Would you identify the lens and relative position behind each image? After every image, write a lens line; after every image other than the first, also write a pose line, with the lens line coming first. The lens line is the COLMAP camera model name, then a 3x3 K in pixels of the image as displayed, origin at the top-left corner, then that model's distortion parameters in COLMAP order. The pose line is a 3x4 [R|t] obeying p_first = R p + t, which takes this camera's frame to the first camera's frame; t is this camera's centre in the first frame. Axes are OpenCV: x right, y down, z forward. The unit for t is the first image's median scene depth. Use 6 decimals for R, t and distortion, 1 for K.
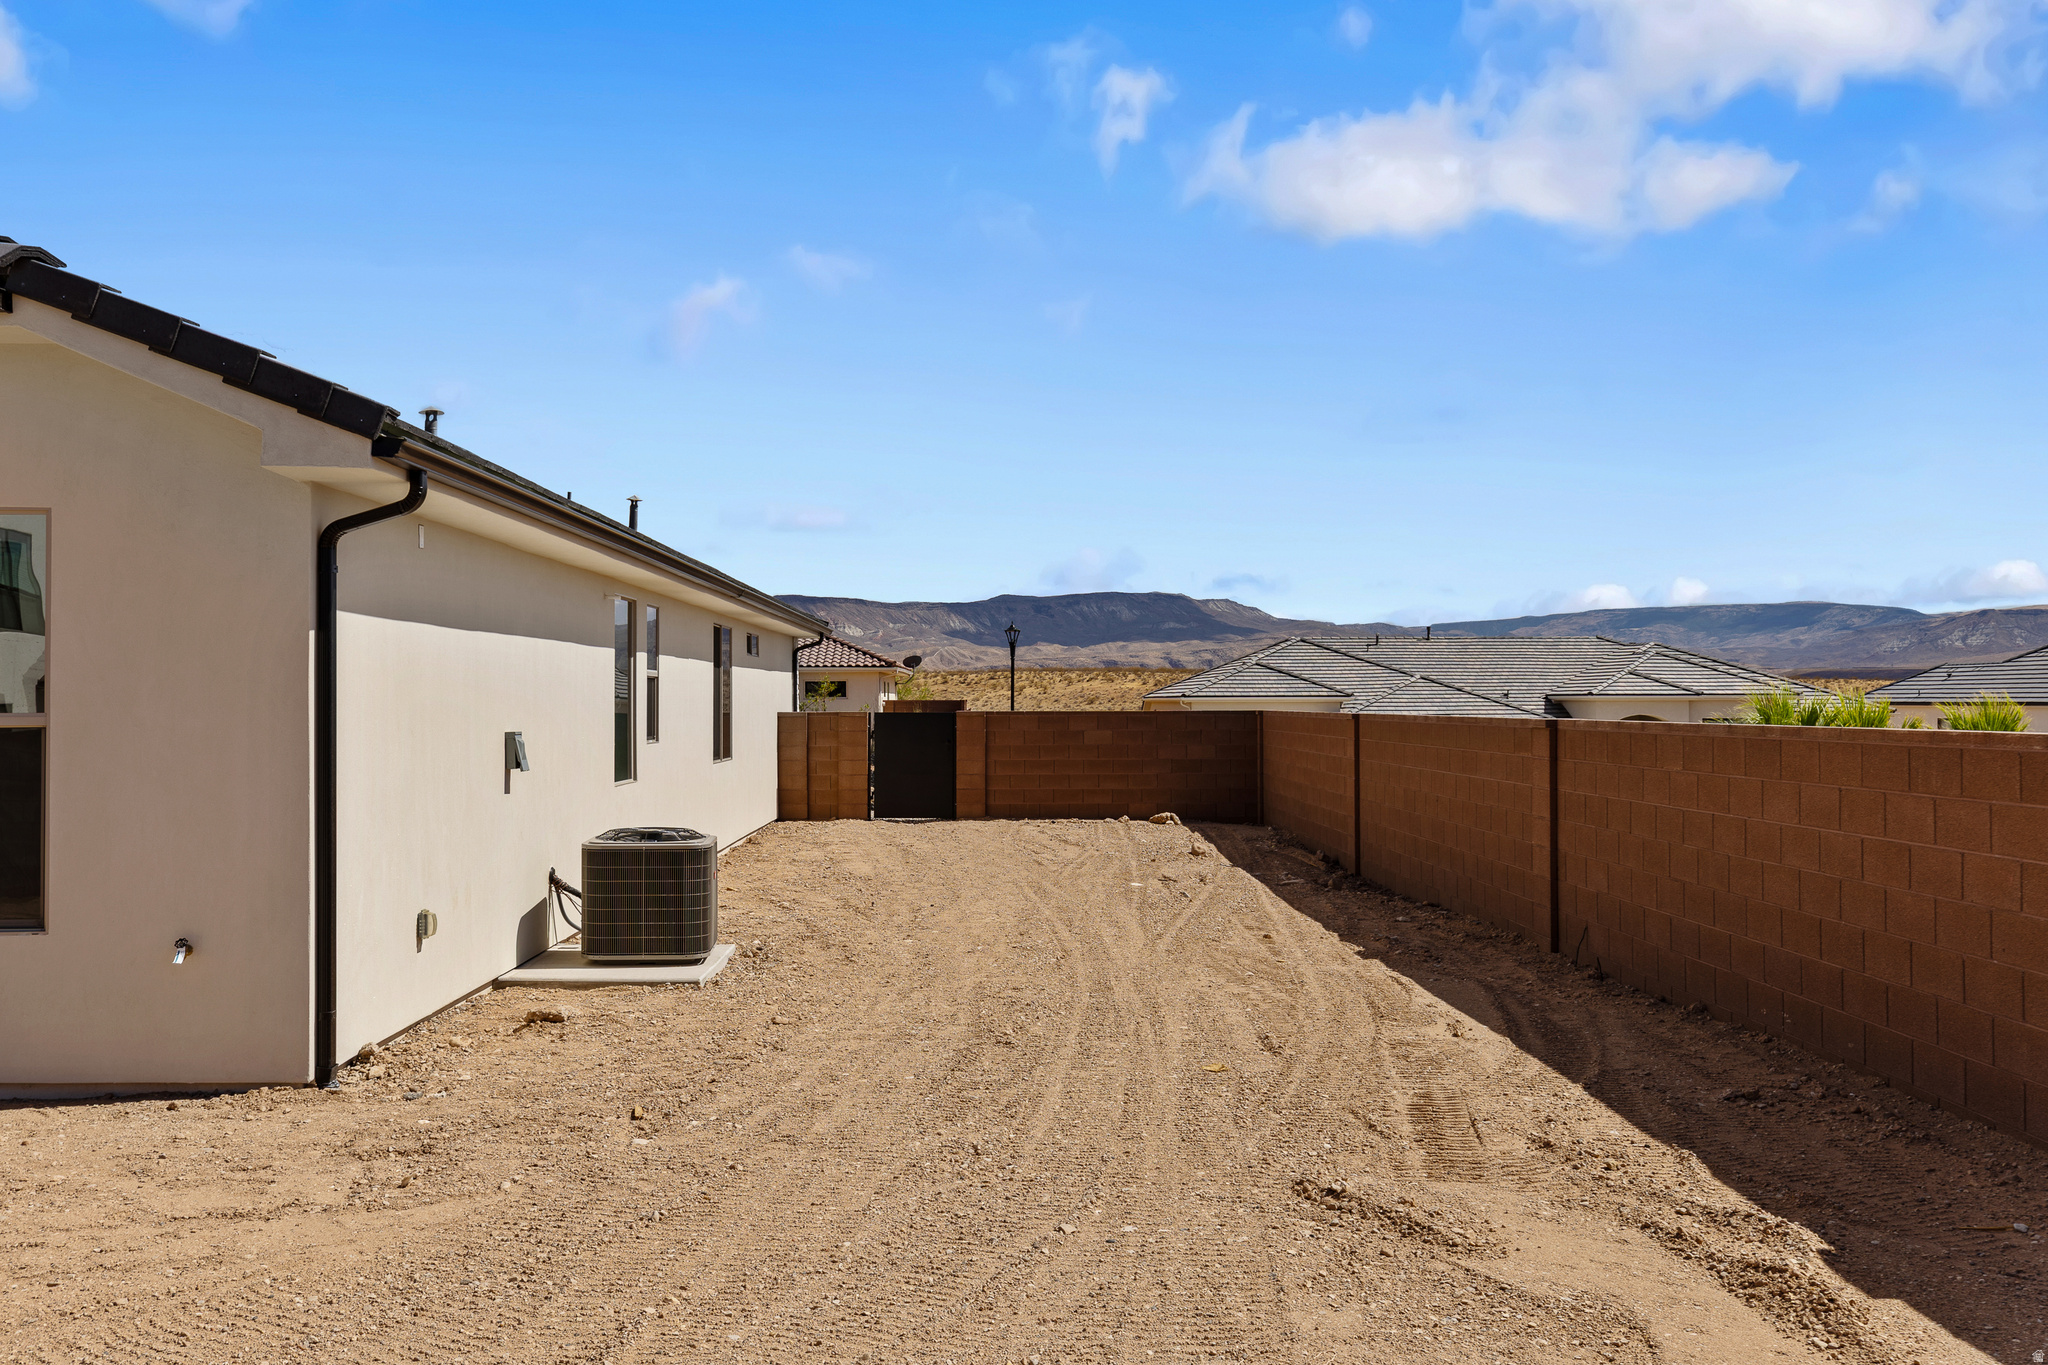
lens RADIAL K [[1759.3, 0, 1023.1], [0, 1759.3, 673.6], [0, 0, 1]] dist [0.043035, 0.000190]
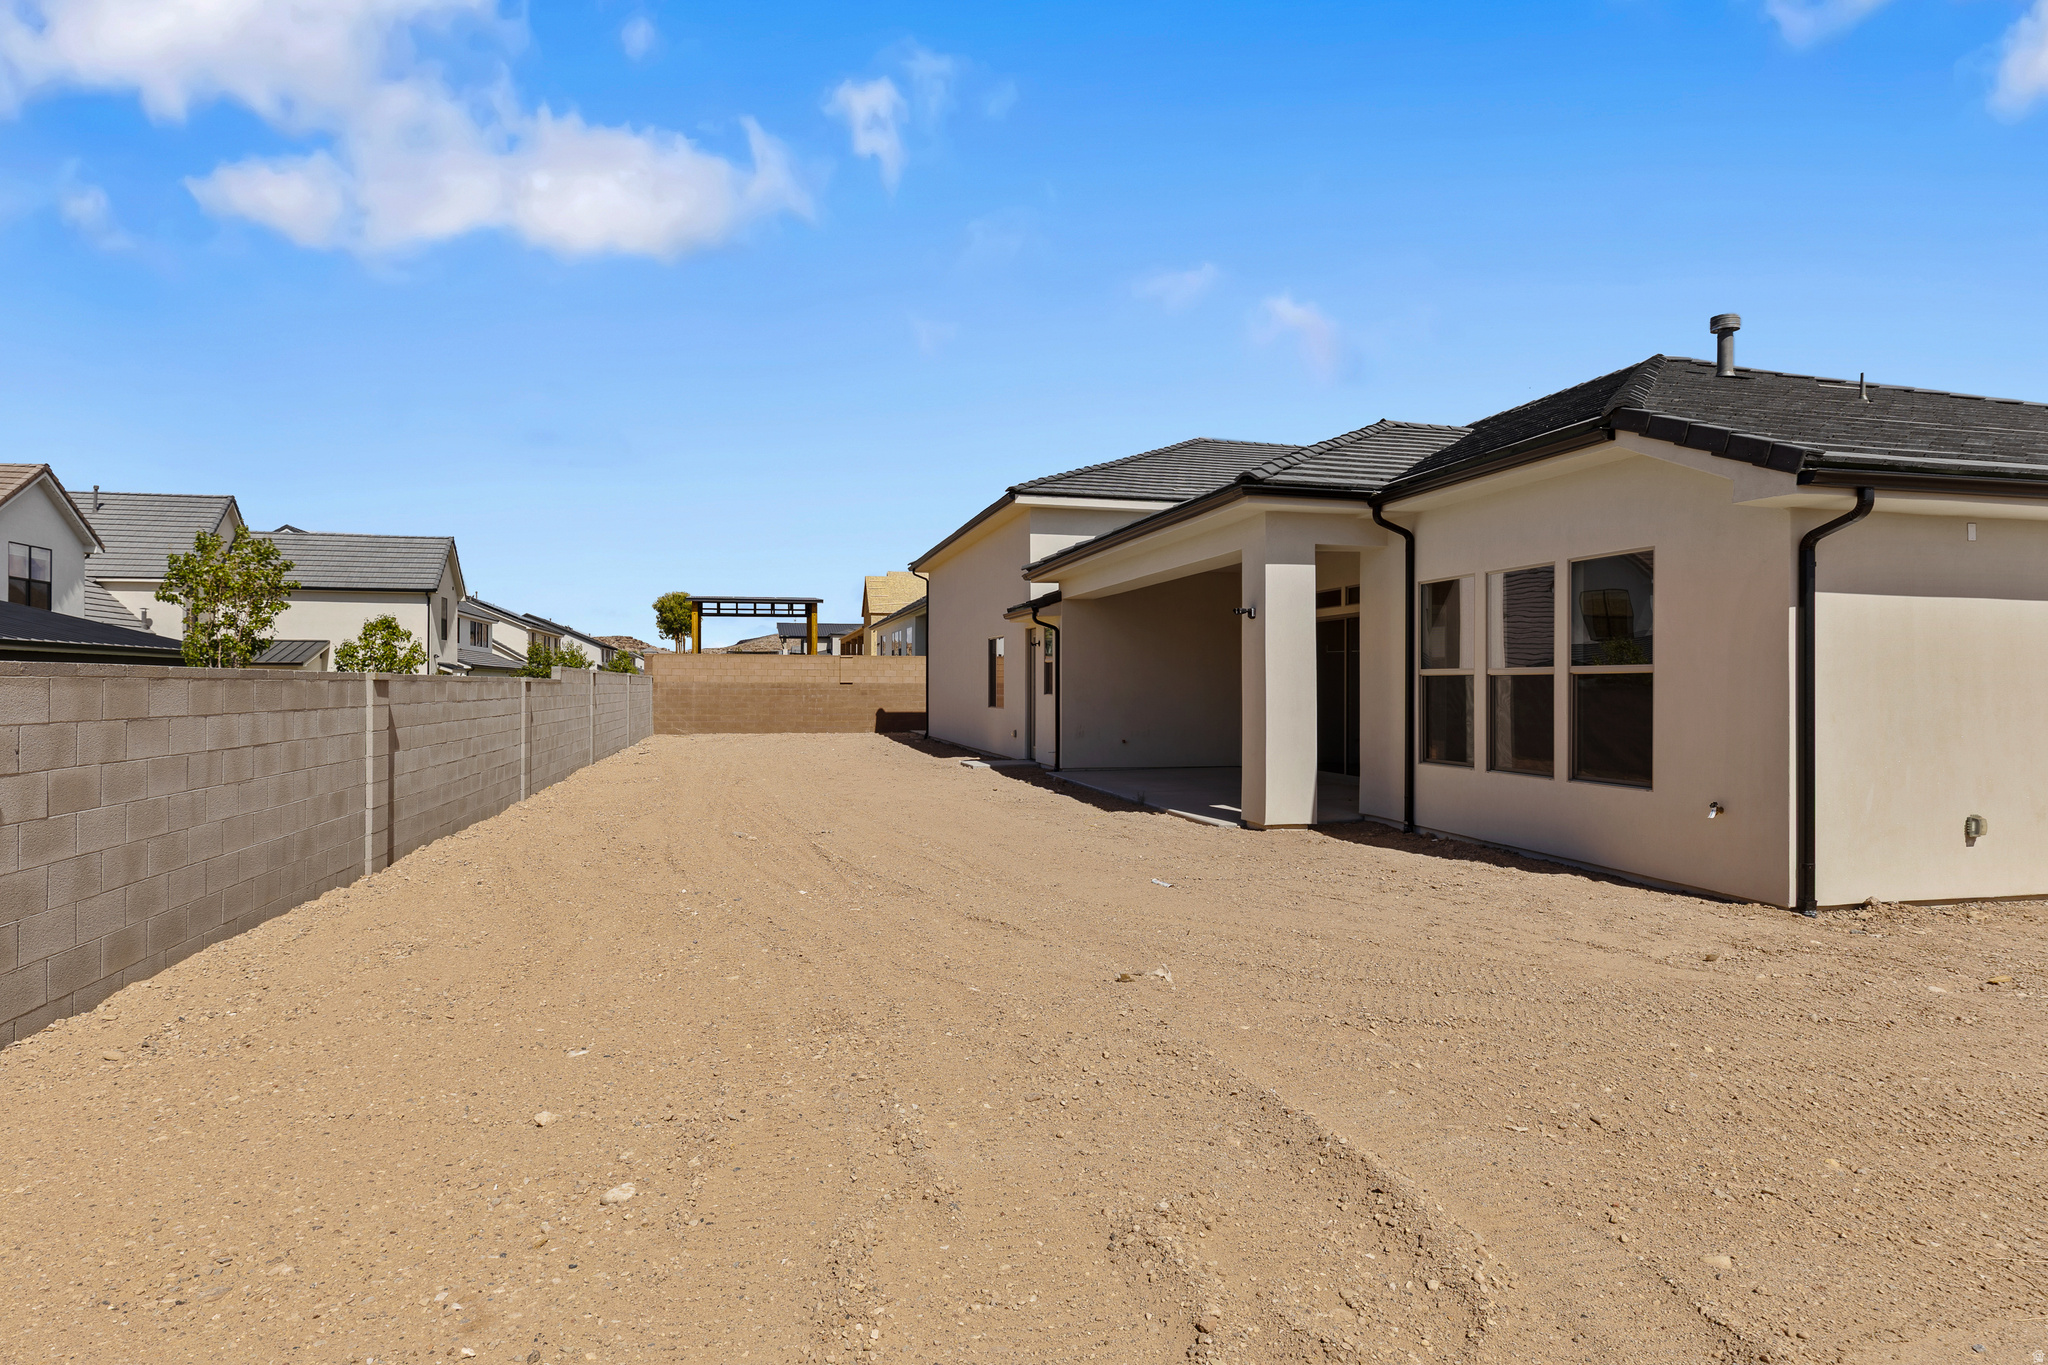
lens RADIAL K [[1151.7, 0, 1024.2], [0, 1151.7, 689.3], [0, 0, 1]] dist [0.007230, -0.000528]
pose [[0.216665, 0.003427, -0.976240, 0.413314], [0.013960, 0.999881, 0.006609, 0.029967], [0.976146, -0.015060, 0.216591, 0.159856]]
